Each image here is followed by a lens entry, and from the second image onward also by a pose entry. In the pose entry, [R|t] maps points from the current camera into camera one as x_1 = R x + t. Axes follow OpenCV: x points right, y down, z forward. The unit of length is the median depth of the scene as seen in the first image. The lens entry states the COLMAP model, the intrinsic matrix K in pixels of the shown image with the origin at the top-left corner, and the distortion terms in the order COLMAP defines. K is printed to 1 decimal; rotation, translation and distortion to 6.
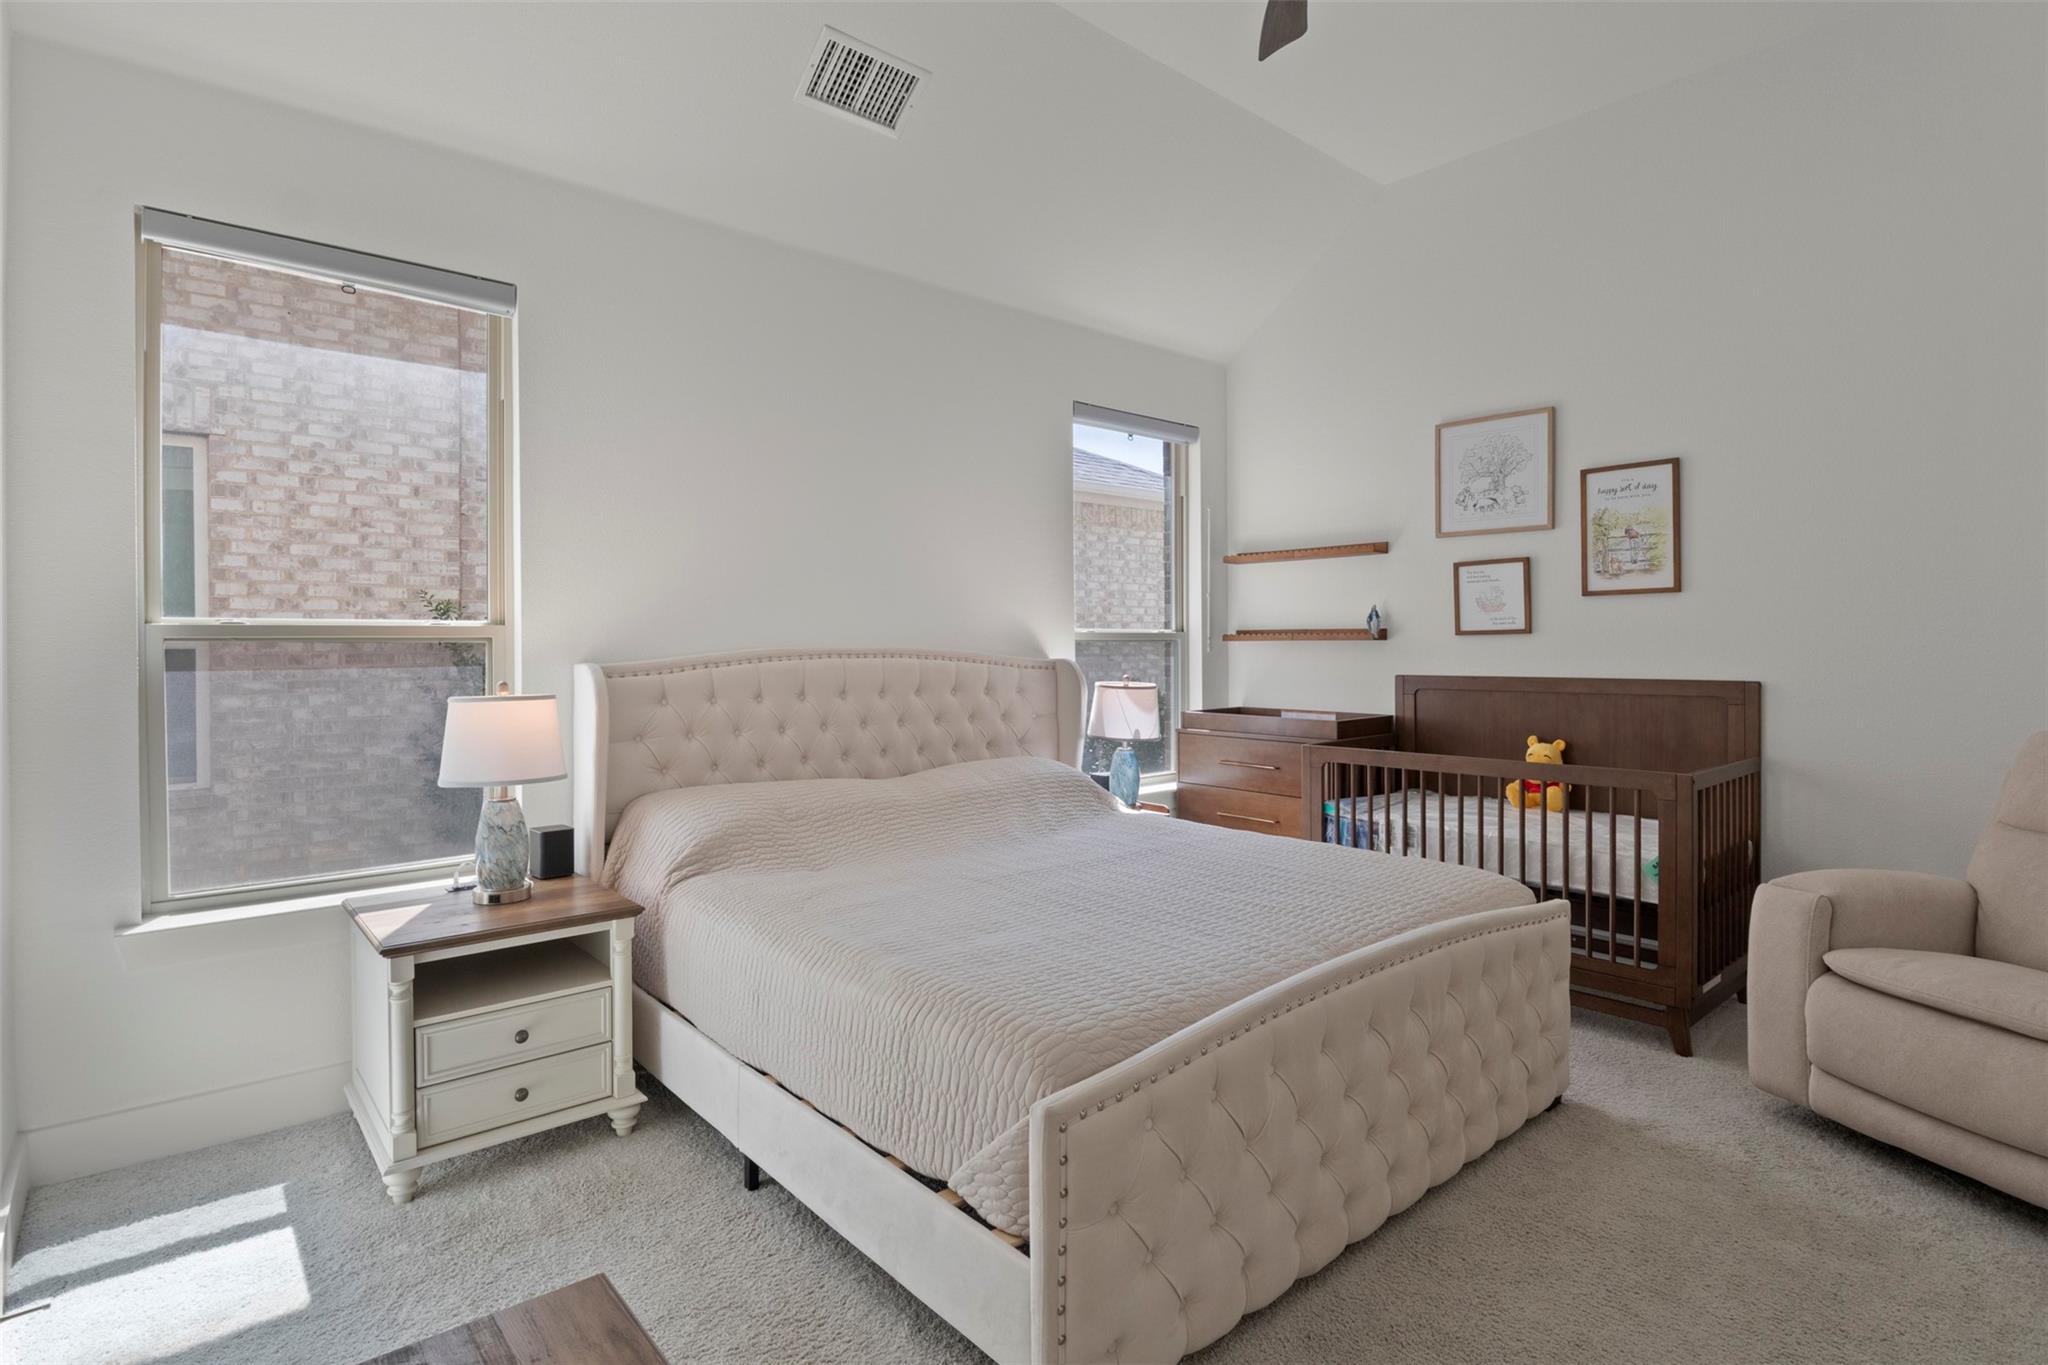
lens RADIAL K [[1038.6, 0, 1022.9], [0, 1038.6, 661.8], [0, 0, 1]] dist [-0.004302, 0.000178]
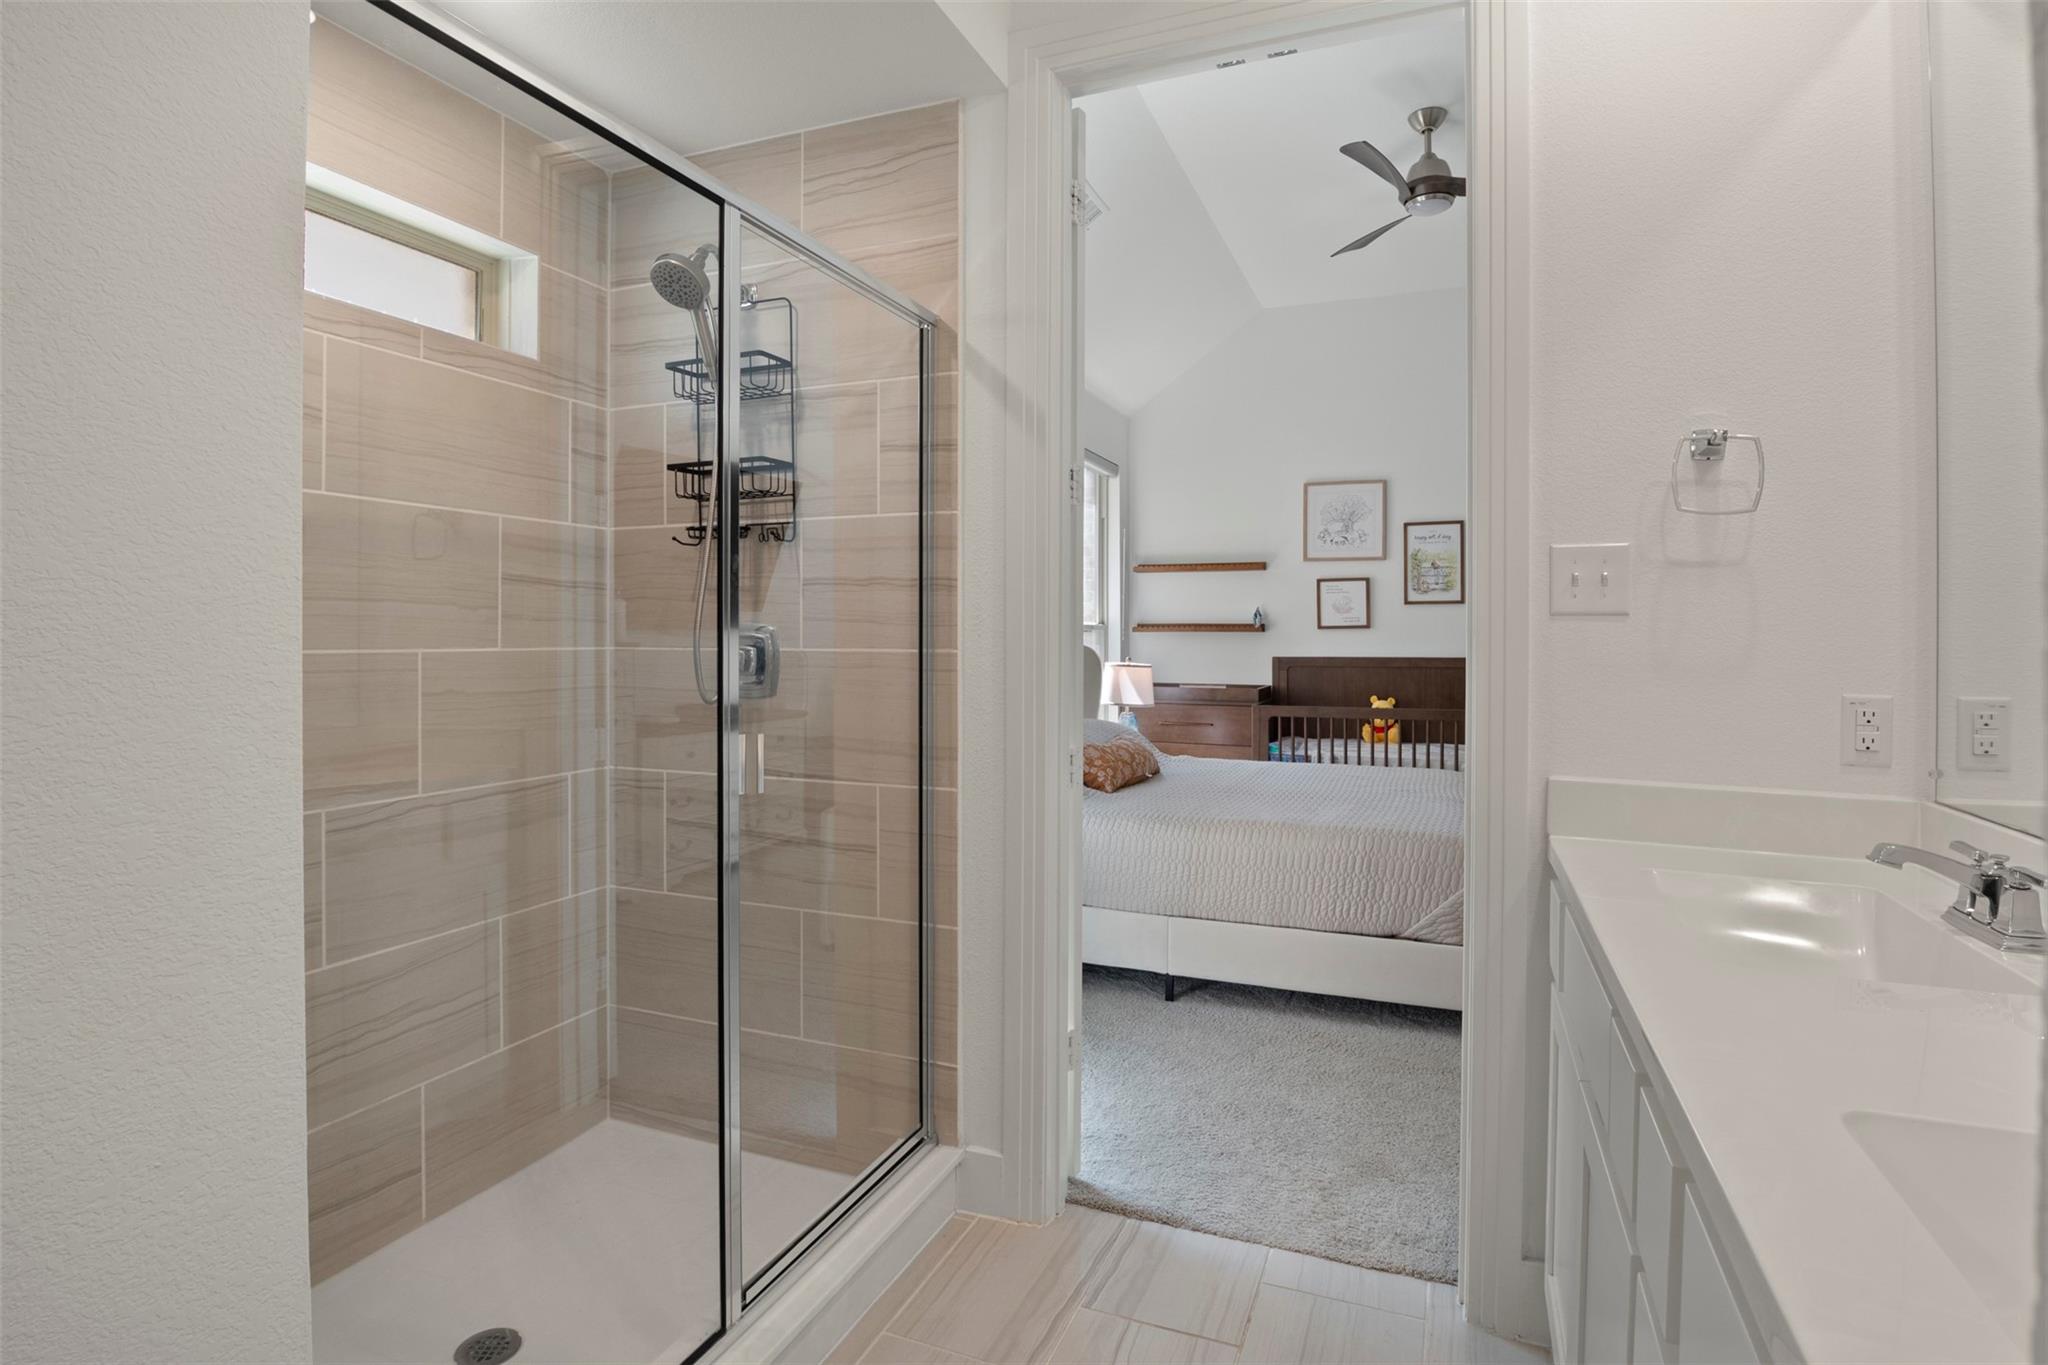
lens RADIAL K [[1038.6, 0, 1020.5], [0, 1038.6, 676.3], [0, 0, 1]] dist [-0.004302, 0.000178]
pose [[0.885057, -0.003151, 0.465472, -0.666404], [-0.001624, 0.999950, 0.009856, 0.028527], [-0.465480, -0.009480, 0.885008, -0.100841]]
